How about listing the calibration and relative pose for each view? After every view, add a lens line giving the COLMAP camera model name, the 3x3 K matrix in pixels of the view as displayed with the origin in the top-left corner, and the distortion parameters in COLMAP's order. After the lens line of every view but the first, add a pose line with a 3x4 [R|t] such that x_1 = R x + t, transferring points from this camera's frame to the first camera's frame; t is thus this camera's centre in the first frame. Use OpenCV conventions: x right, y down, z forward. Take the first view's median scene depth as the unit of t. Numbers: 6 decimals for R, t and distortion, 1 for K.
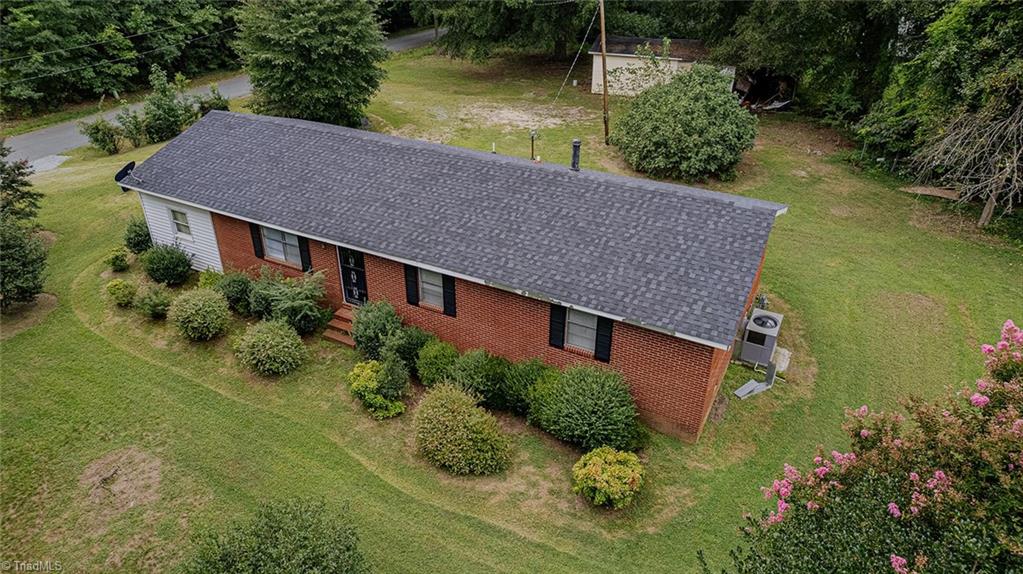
lens RADIAL K [[651.4, 0, 511.5], [0, 651.4, 287.0], [0, 0, 1]] dist [-0.076439, 0.068712]
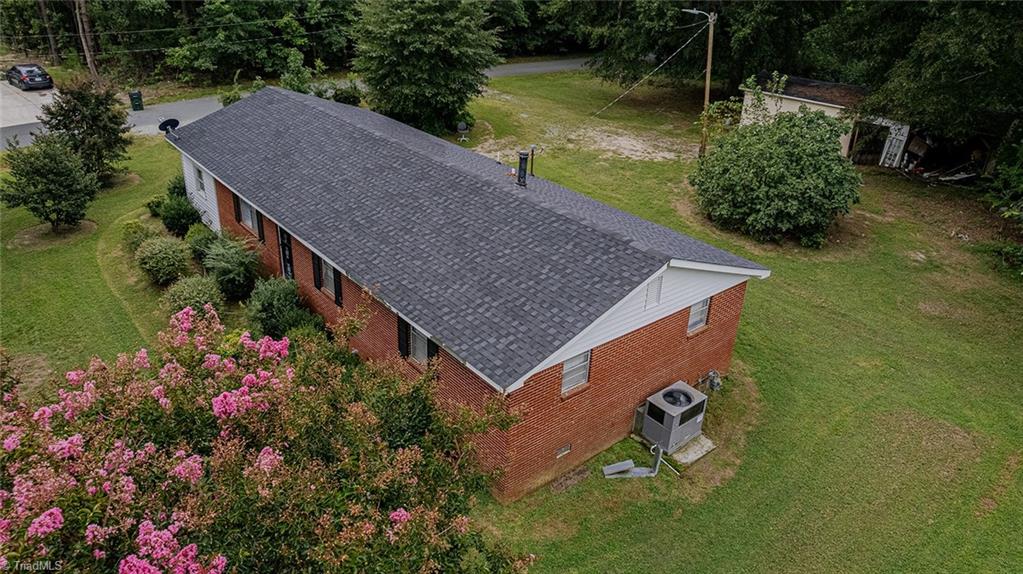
lens RADIAL K [[699.2, 0, 511.5], [0, 699.2, 287.0], [0, 0, 1]] dist [-0.051698, 0.003253]
pose [[0.925661, 0.201370, -0.320315, 0.279733], [-0.221308, 0.974838, -0.026701, -0.007777], [0.306878, 0.095604, 0.946935, 0.055985]]
